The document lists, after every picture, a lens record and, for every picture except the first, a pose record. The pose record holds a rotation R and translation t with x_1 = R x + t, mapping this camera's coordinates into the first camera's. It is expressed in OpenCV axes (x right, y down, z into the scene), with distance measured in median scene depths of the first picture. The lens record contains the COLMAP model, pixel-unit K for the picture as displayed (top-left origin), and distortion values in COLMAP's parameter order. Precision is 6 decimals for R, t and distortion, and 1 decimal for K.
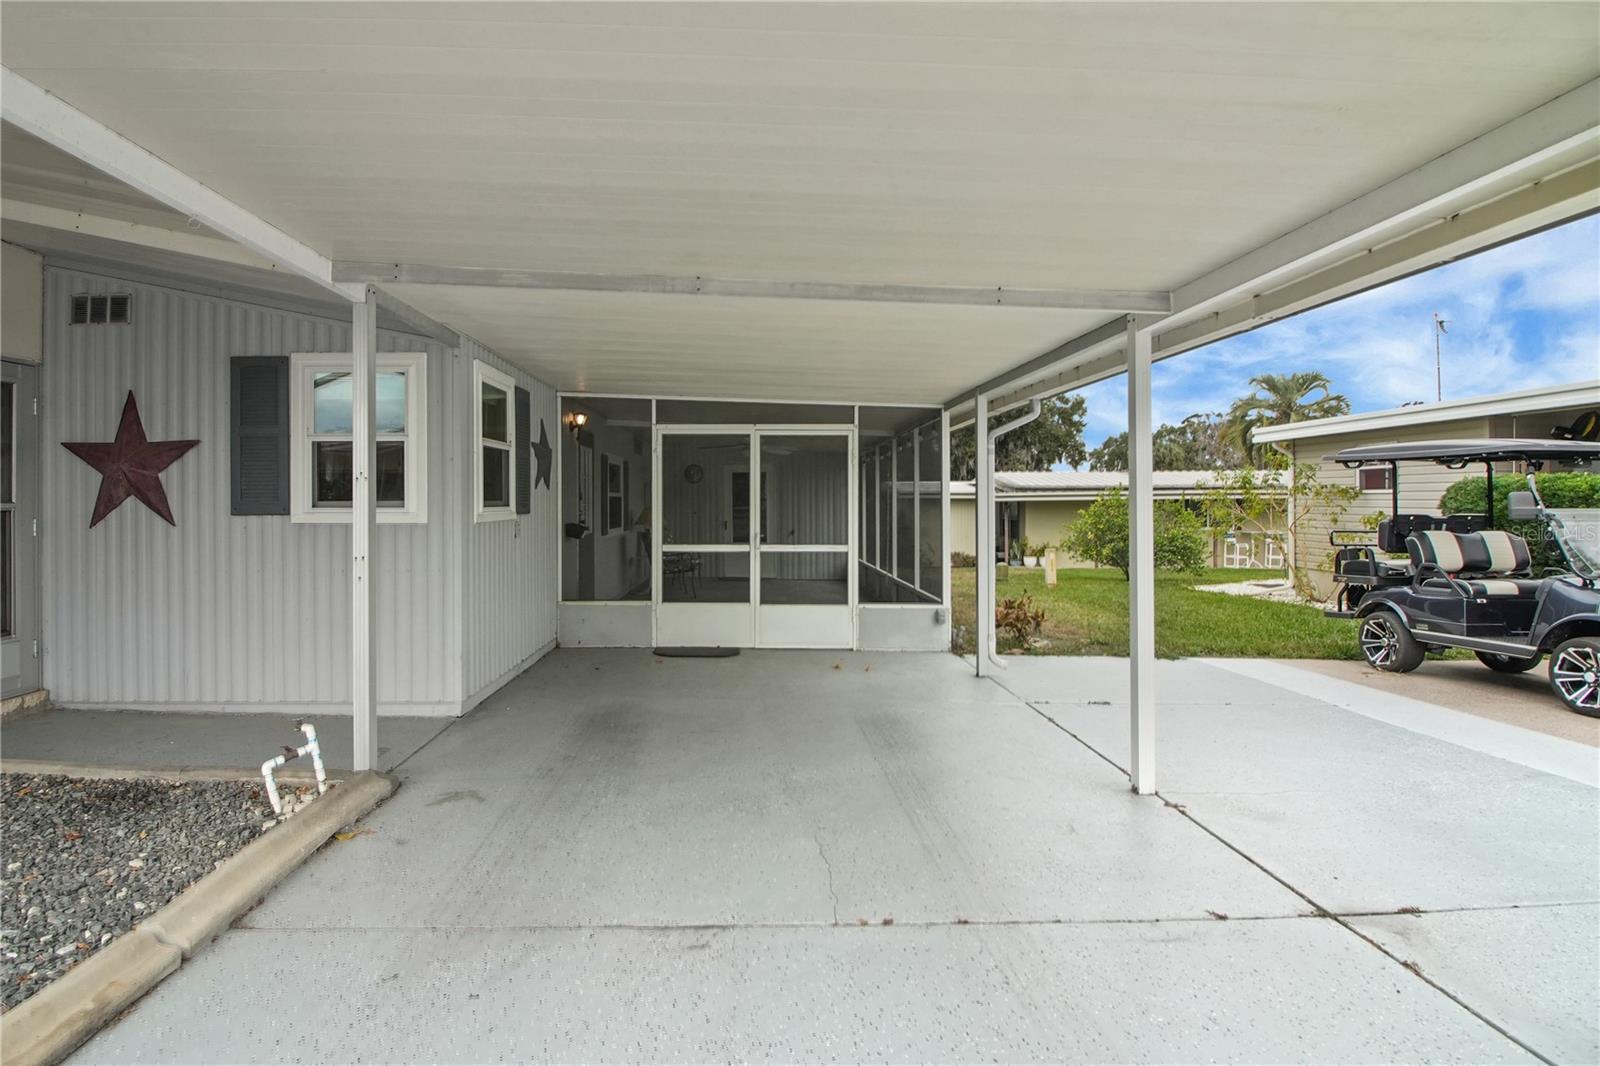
lens RADIAL K [[737.3, 0, 805.5], [0, 737.3, 506.6], [0, 0, 1]] dist [0.000392, -0.013376]
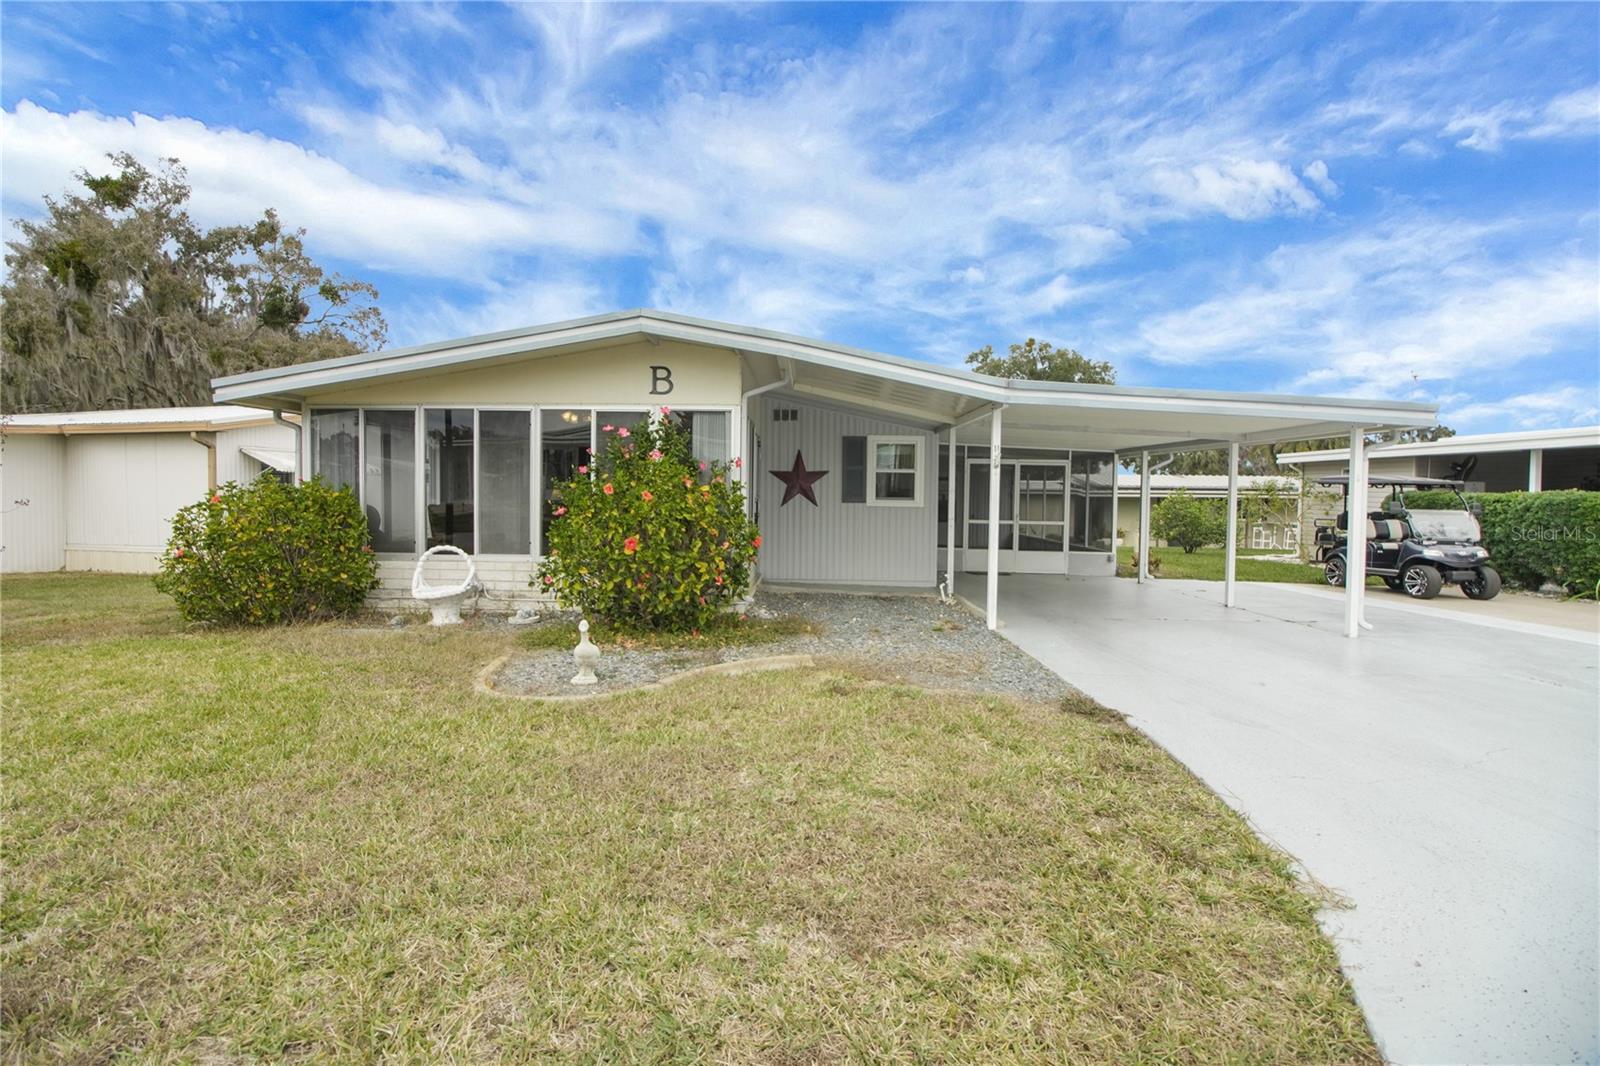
lens RADIAL K [[737.3, 0, 805.5], [0, 737.3, 506.6], [0, 0, 1]] dist [0.000392, -0.013376]
pose [[0.999532, 0.017329, -0.025219, -0.690544], [-0.016909, 0.999716, 0.016784, -0.010552], [0.025502, -0.016350, 0.999541, -1.165737]]
